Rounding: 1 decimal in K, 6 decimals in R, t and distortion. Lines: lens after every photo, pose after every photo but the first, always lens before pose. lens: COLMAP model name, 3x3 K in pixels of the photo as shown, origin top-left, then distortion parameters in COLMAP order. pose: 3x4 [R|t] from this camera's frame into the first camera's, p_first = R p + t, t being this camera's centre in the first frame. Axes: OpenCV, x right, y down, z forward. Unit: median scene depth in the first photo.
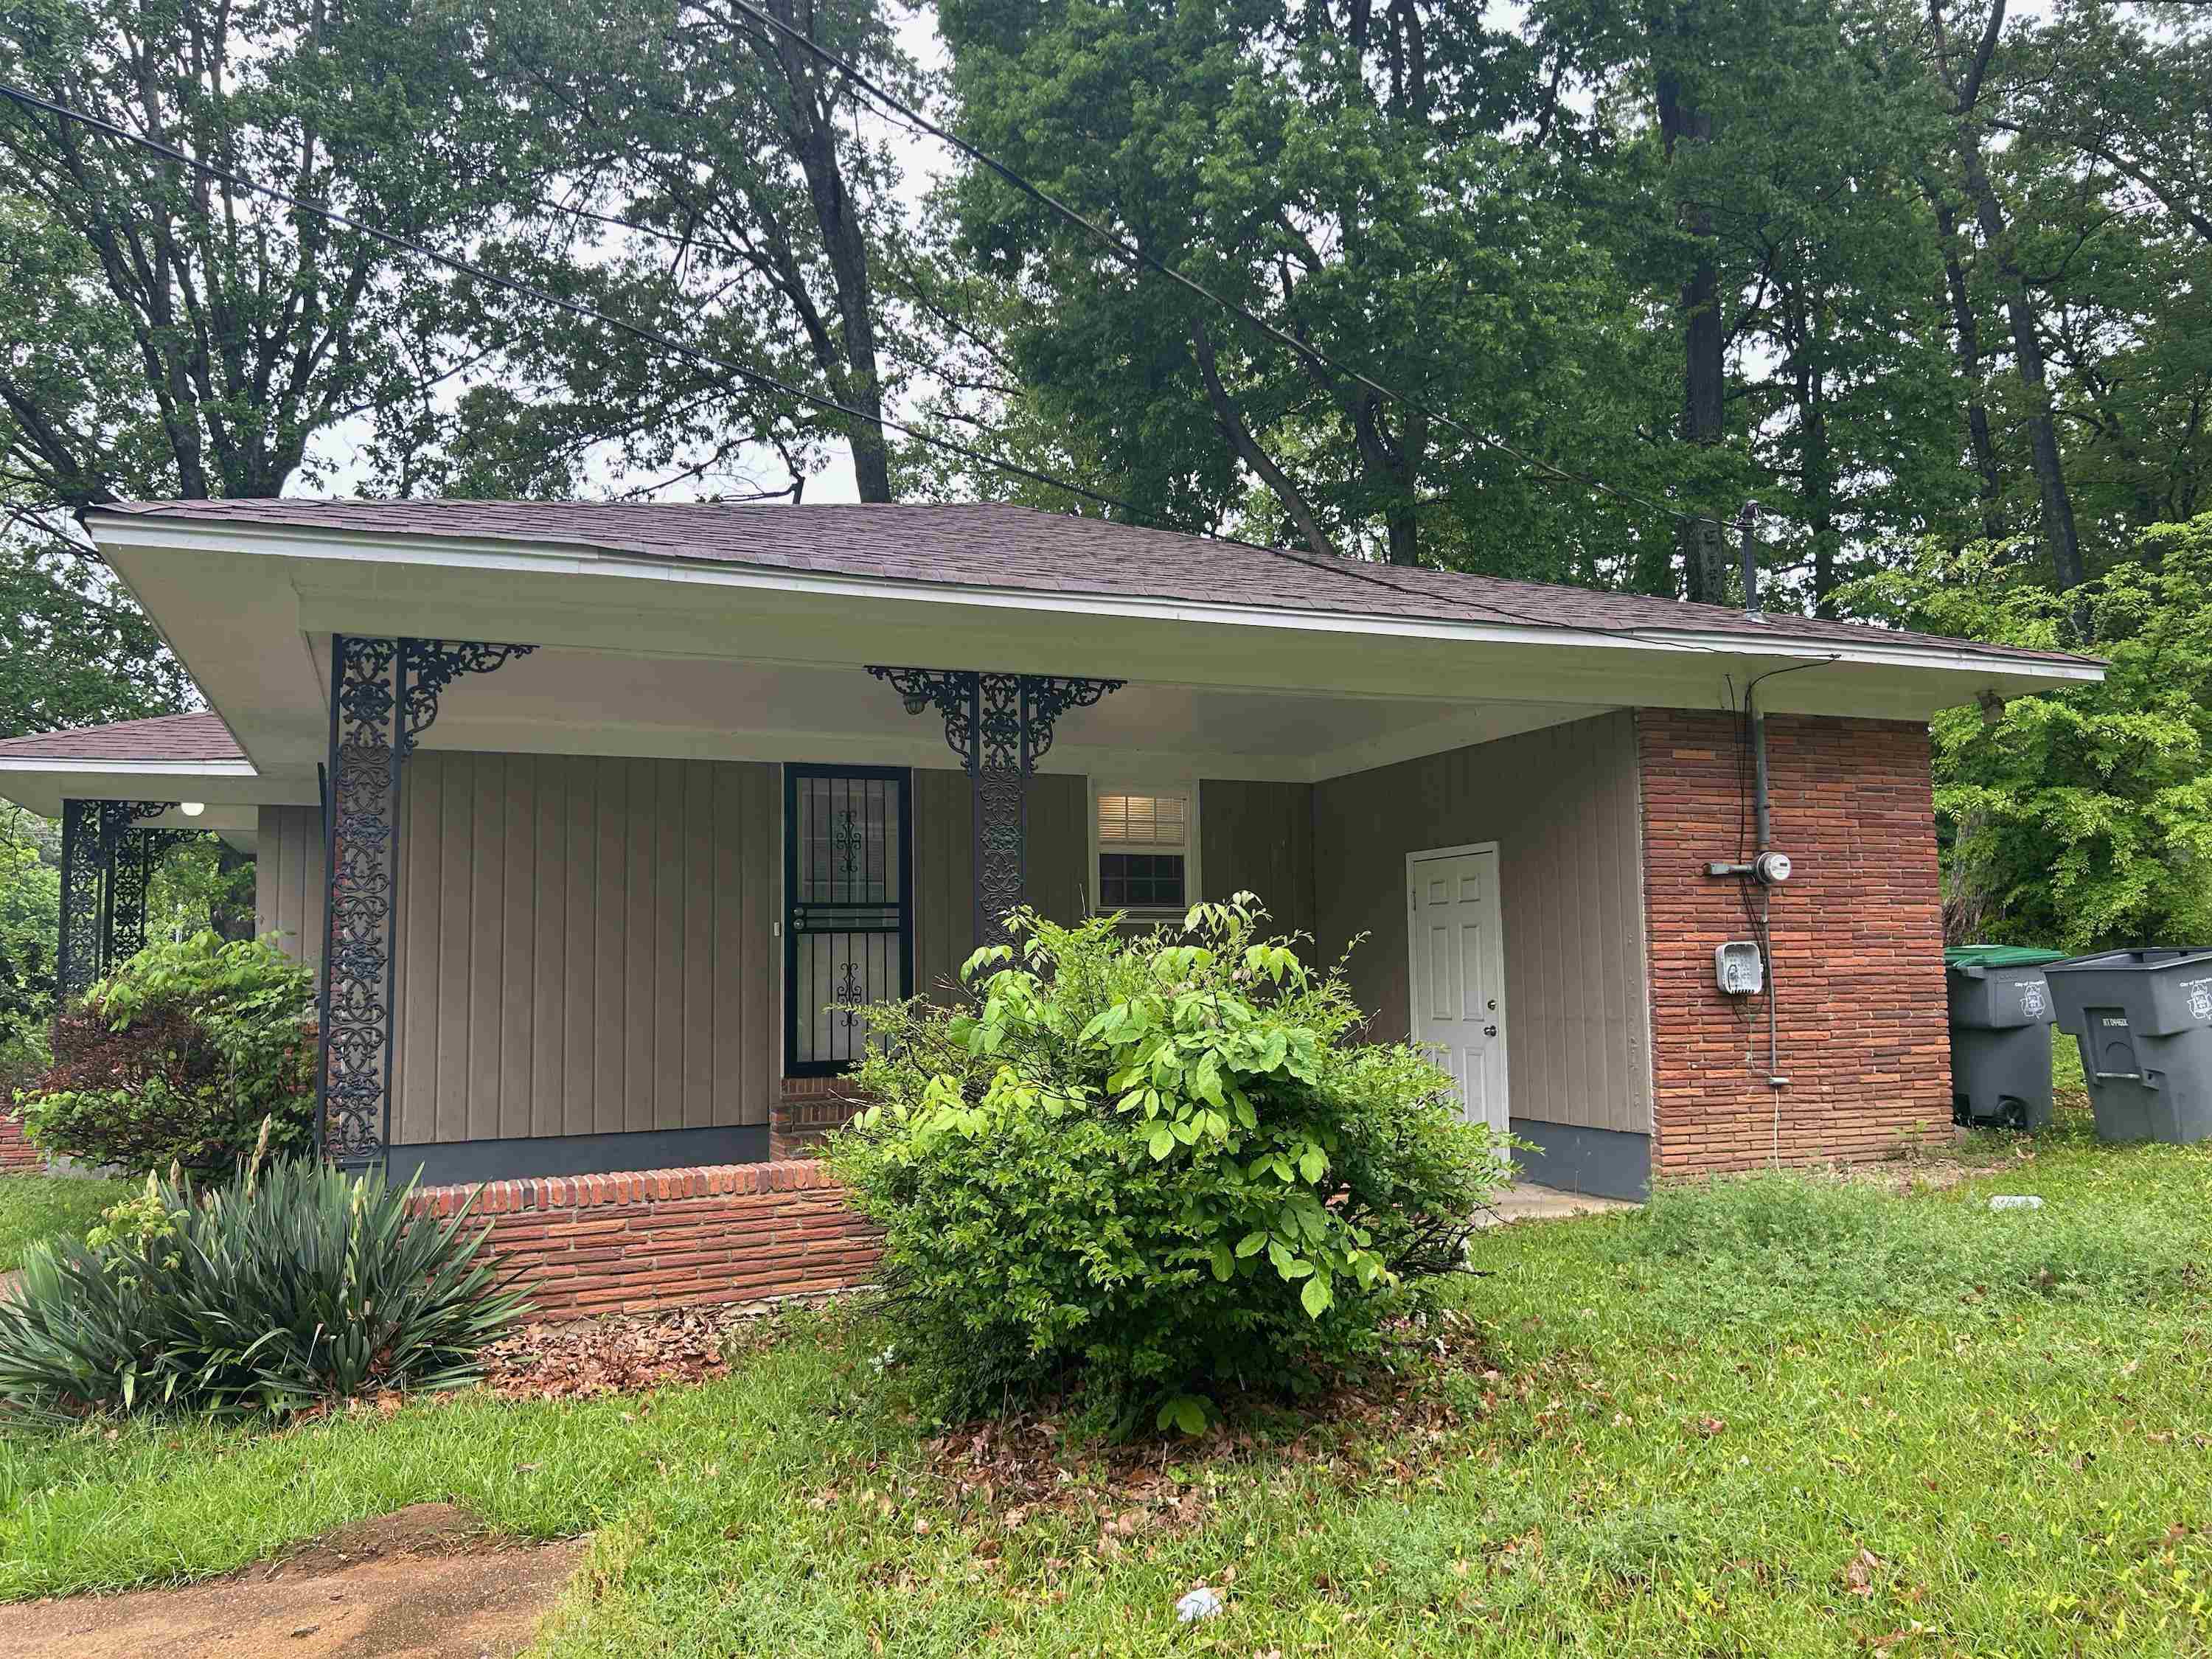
lens RADIAL K [[1658.4, 0, 1098.8], [0, 1658.4, 829.5], [0, 0, 1]] dist [0.064729, -0.003930]
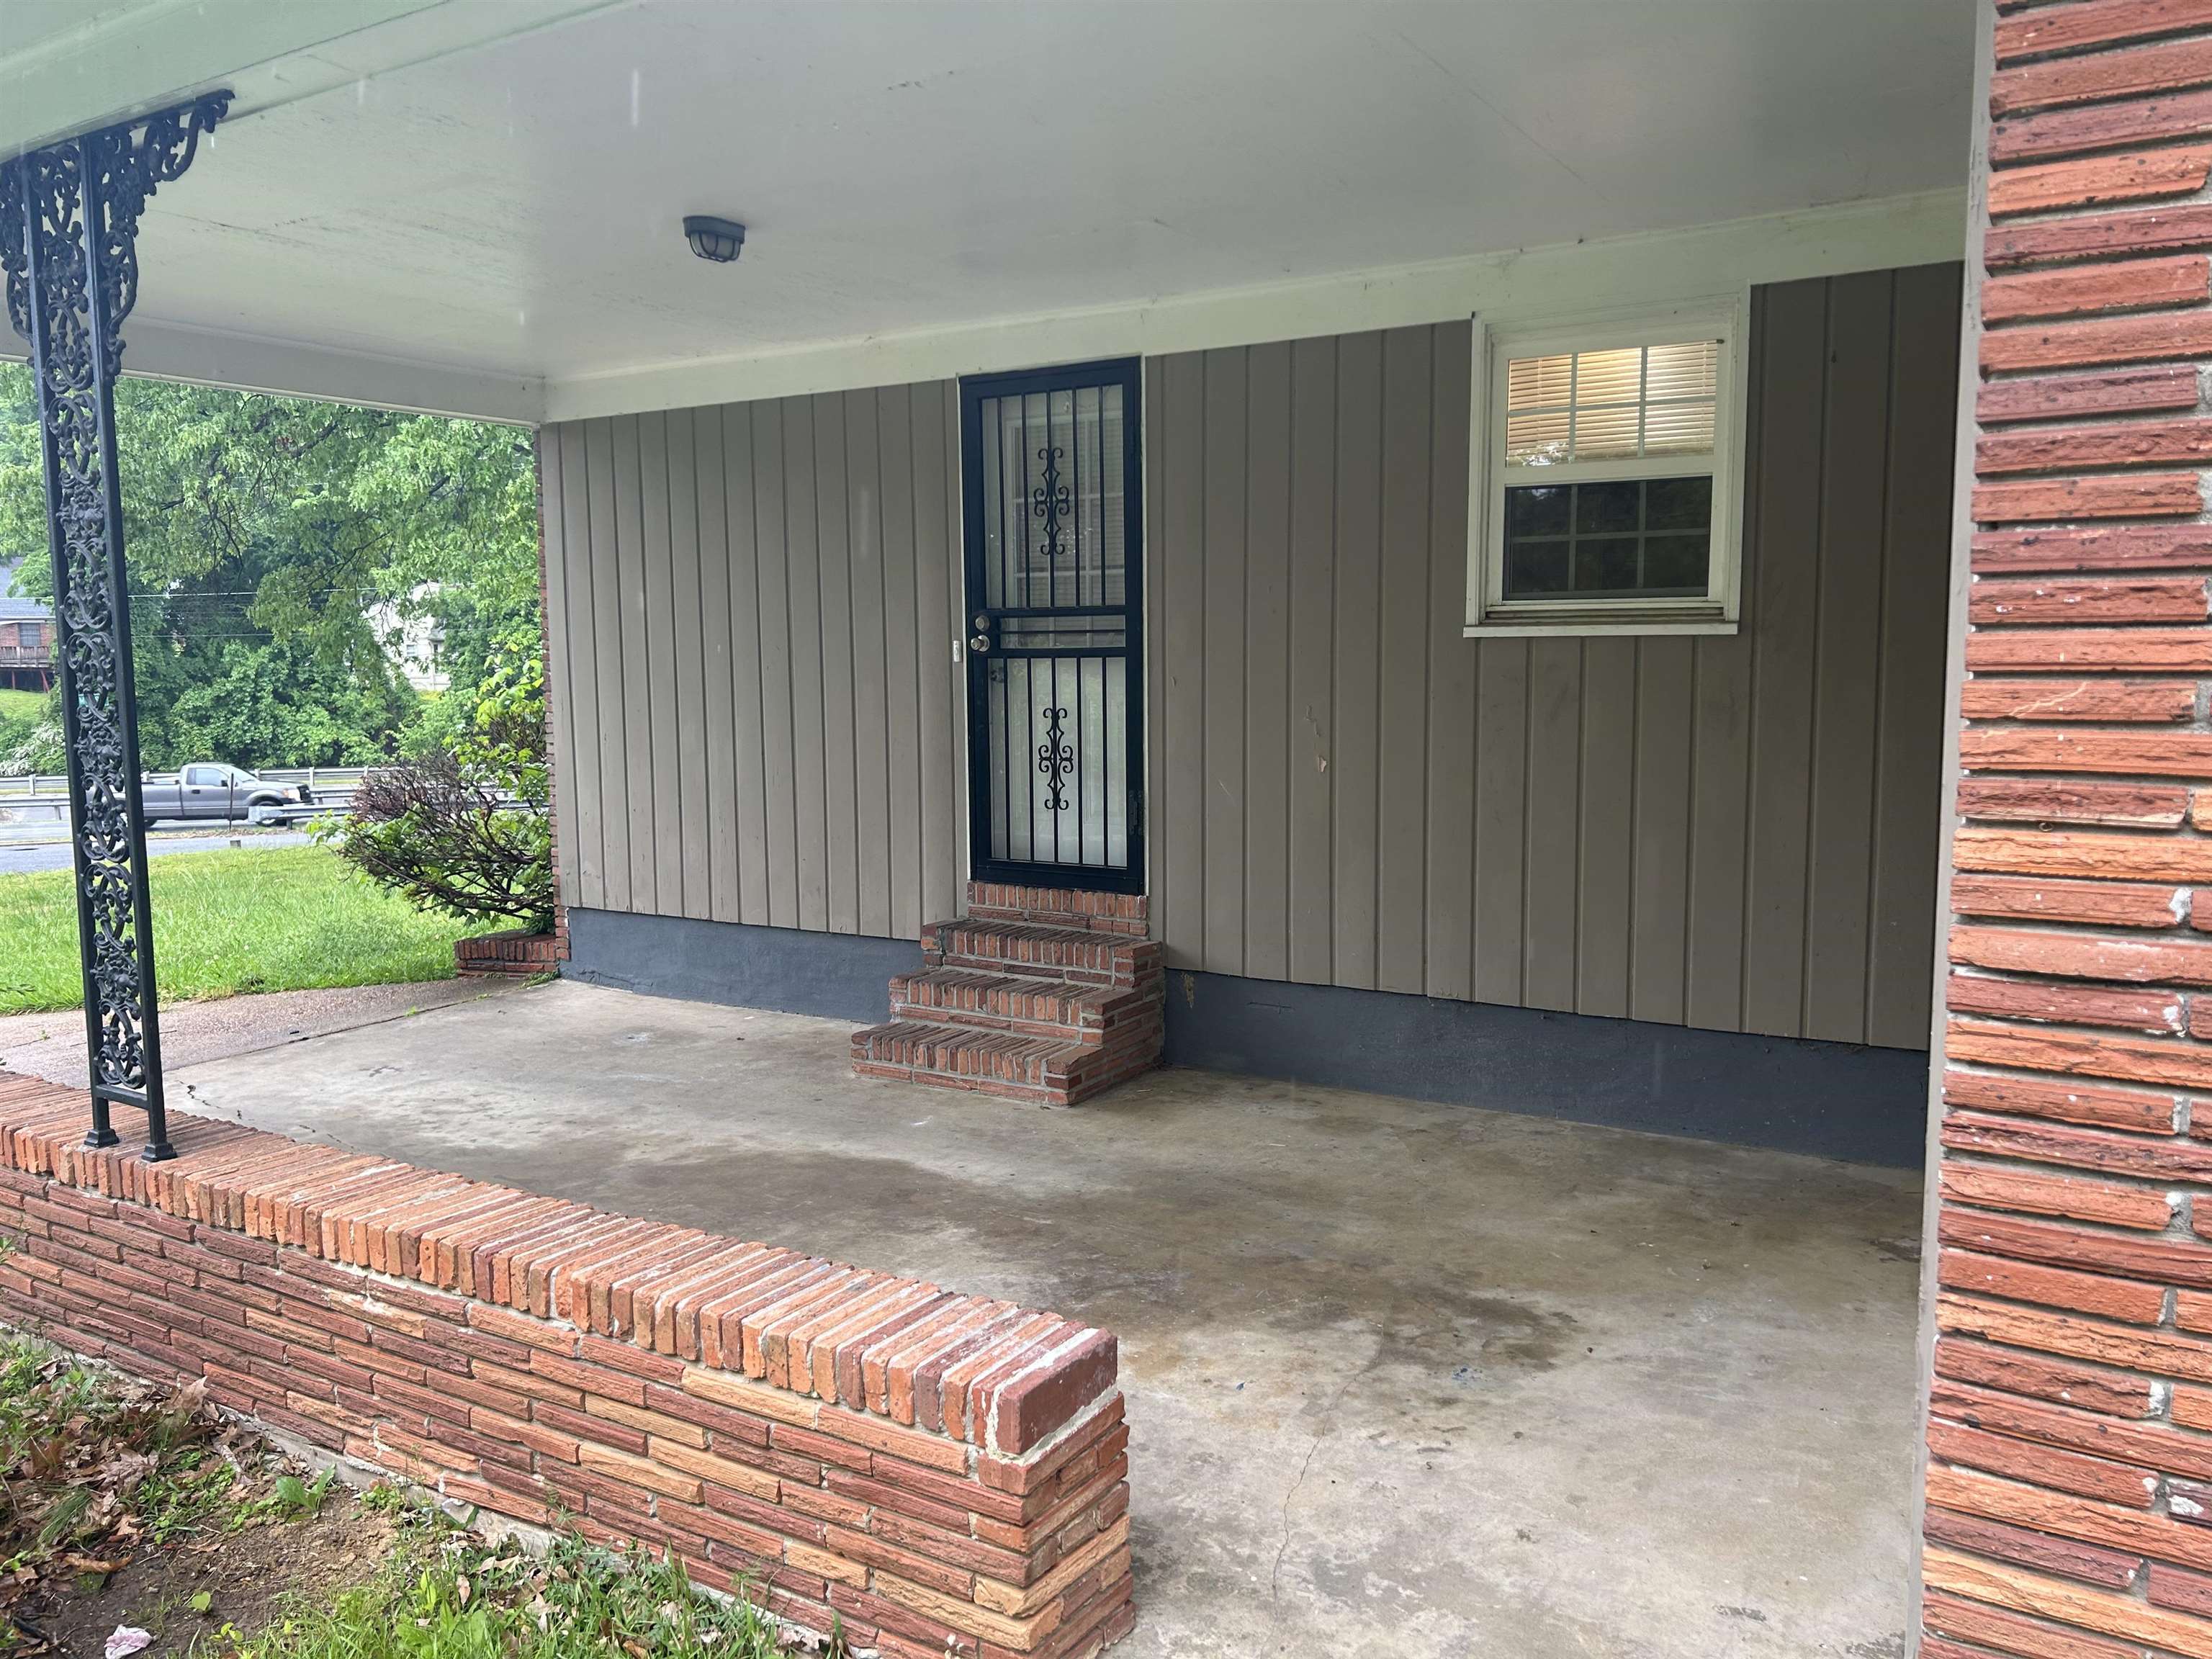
lens RADIAL K [[1658.4, 0, 1104.2], [0, 1658.4, 849.8], [0, 0, 1]] dist [0.064729, -0.003930]
pose [[0.584421, 0.106483, -0.804433, 0.354731], [0.072300, 0.980577, 0.182325, 0.021989], [0.808223, -0.164715, 0.565371, 0.660182]]
